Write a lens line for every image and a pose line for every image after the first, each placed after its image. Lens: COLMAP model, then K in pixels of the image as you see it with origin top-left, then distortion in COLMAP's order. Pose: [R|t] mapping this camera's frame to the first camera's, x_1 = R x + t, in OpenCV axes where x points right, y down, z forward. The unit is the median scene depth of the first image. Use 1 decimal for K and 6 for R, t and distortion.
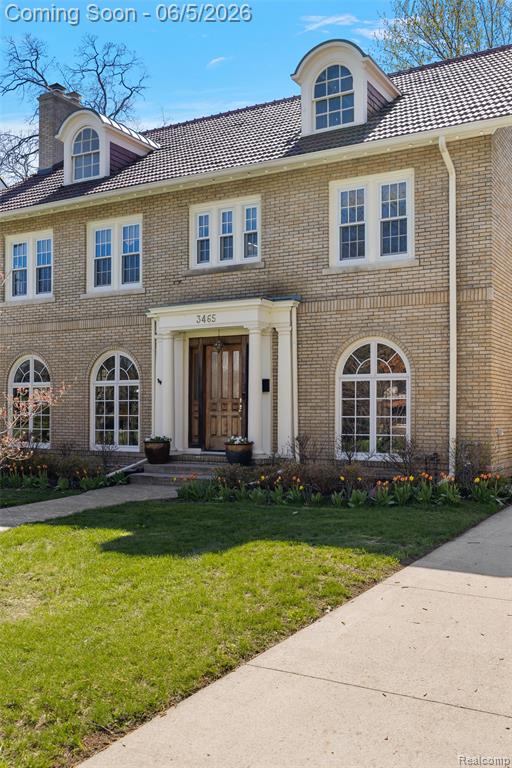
lens RADIAL K [[746.7, 0, 256.8], [0, 746.7, 384.8], [0, 0, 1]] dist [0.005011, 0.000000]
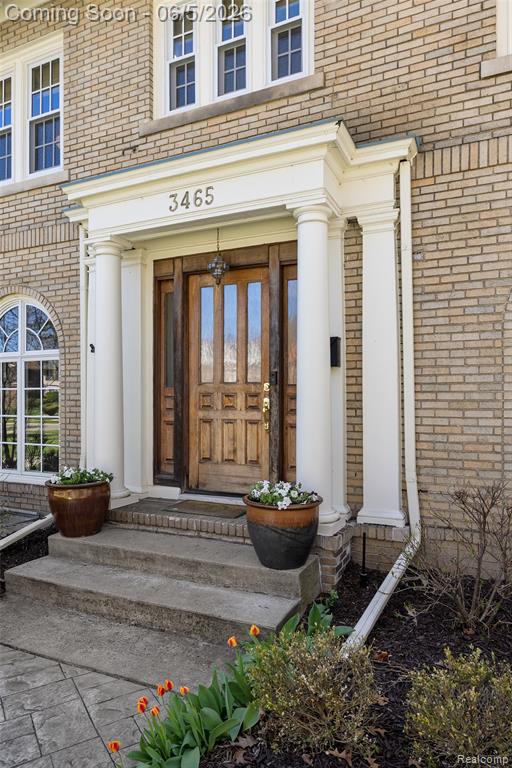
lens RADIAL K [[505.7, 0, 253.9], [0, 505.7, 386.9], [0, 0, 1]] dist [-0.002386, 0.000468]
pose [[0.996383, -0.003168, 0.084916, -0.054724], [0.001555, 0.999817, 0.019058, 0.014337], [-0.084961, -0.018858, 0.996206, 0.674396]]
